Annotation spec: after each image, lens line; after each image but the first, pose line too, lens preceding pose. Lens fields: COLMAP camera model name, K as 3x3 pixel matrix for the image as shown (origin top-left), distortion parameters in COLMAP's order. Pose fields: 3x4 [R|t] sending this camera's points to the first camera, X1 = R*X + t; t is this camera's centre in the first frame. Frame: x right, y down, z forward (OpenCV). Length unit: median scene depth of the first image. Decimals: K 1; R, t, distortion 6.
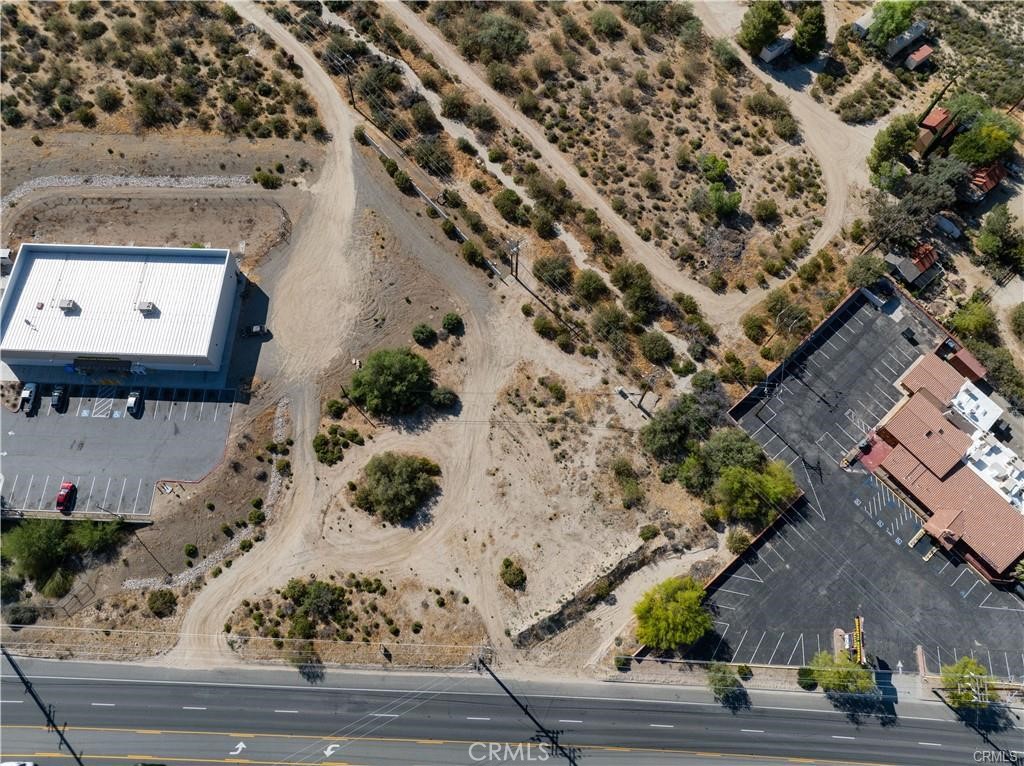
lens RADIAL K [[722.2, 0, 513.9], [0, 722.2, 384.9], [0, 0, 1]] dist [-0.043993, 0.007965]
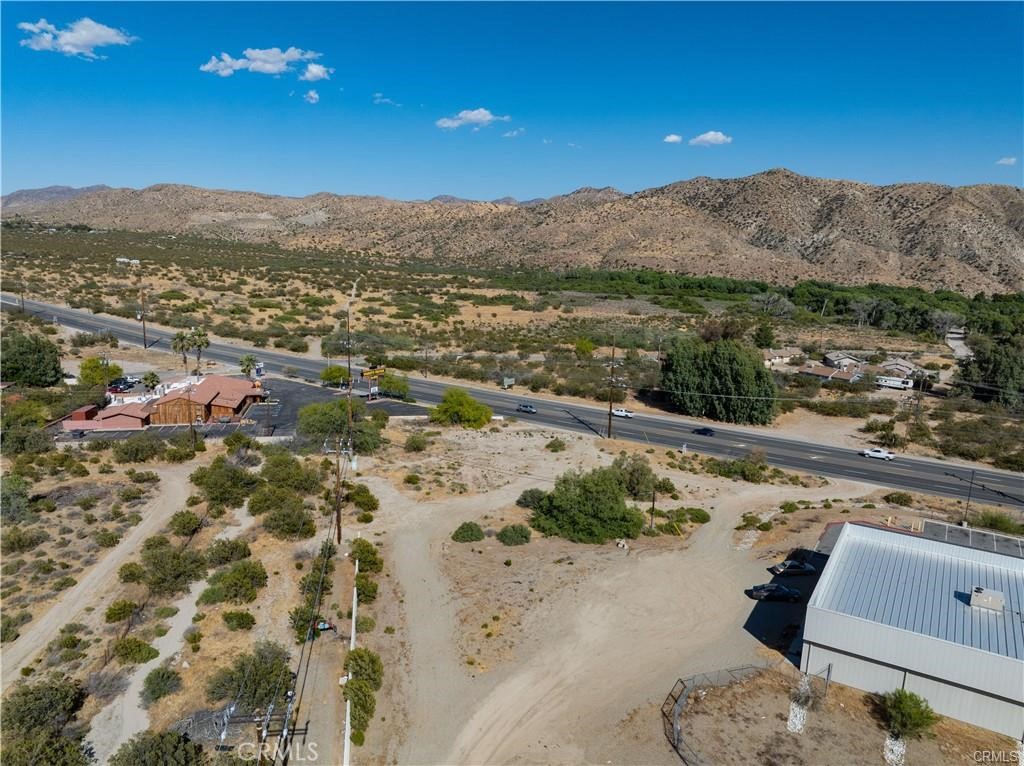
lens RADIAL K [[722.2, 0, 513.9], [0, 722.2, 384.9], [0, 0, 1]] dist [-0.043993, 0.007965]
pose [[-0.860070, -0.150716, 0.487406, -0.438821], [0.448934, 0.230265, 0.863387, -0.693599], [-0.242358, 0.961386, -0.130382, 0.978377]]
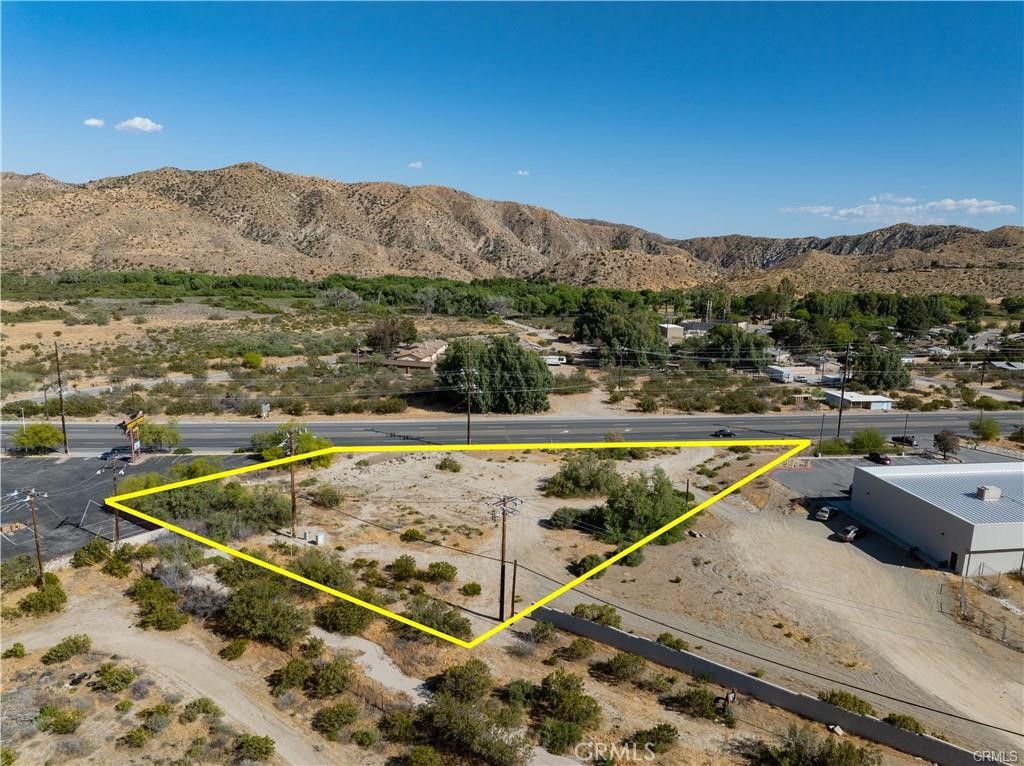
lens RADIAL K [[722.2, 0, 513.9], [0, 722.2, 384.9], [0, 0, 1]] dist [-0.043993, 0.007965]
pose [[-0.980634, -0.016074, -0.195189, 0.102563], [-0.194331, 0.203752, 0.959542, -0.714864], [0.024346, 0.978891, -0.202930, 1.004591]]
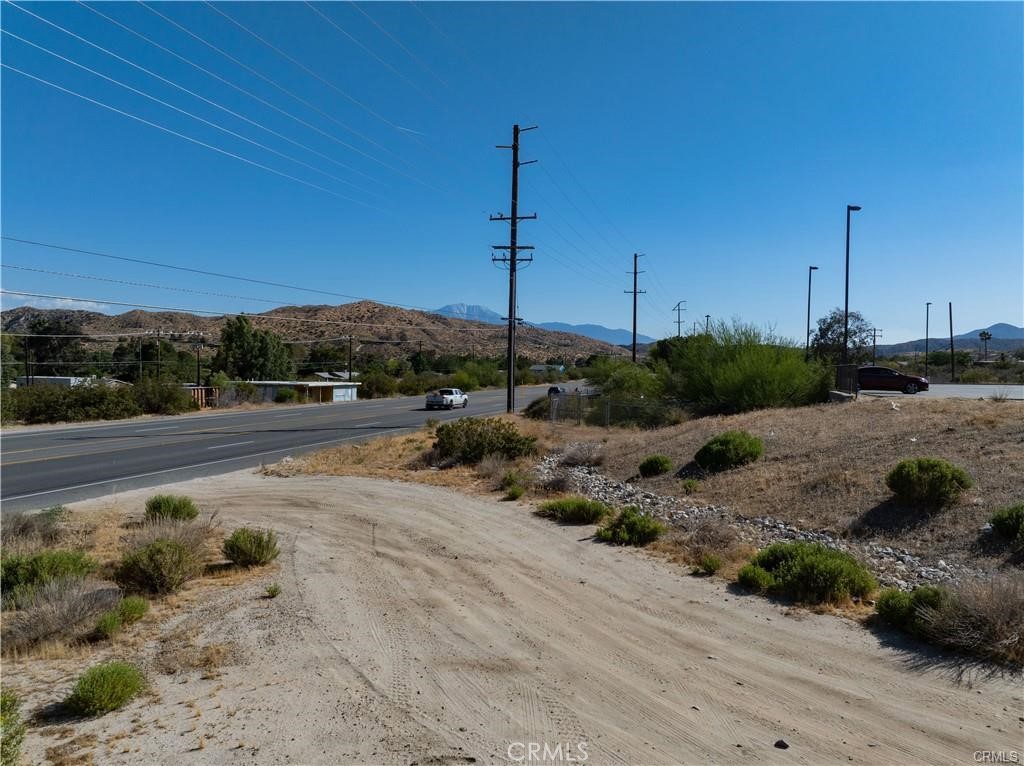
lens RADIAL K [[722.2, 0, 513.9], [0, 722.2, 384.9], [0, 0, 1]] dist [-0.043993, 0.007965]
pose [[-0.266925, -0.007888, -0.963685, -0.248567], [-0.898895, 0.362583, 0.246011, 0.208403], [0.347475, 0.931918, -0.103873, 0.894856]]
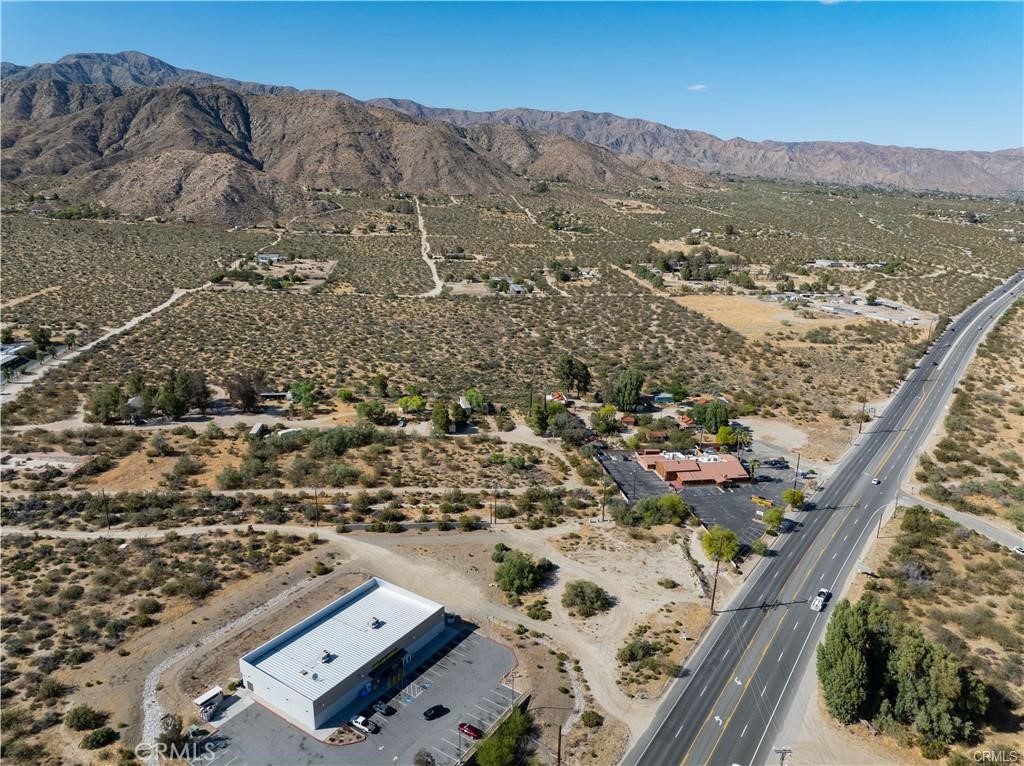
lens RADIAL K [[722.2, 0, 513.9], [0, 722.2, 384.9], [0, 0, 1]] dist [-0.043993, 0.007965]
pose [[0.527209, -0.248776, 0.812503, -1.266020], [0.780744, 0.519229, -0.347622, 0.294705], [-0.335395, 0.817626, 0.467972, -0.003289]]
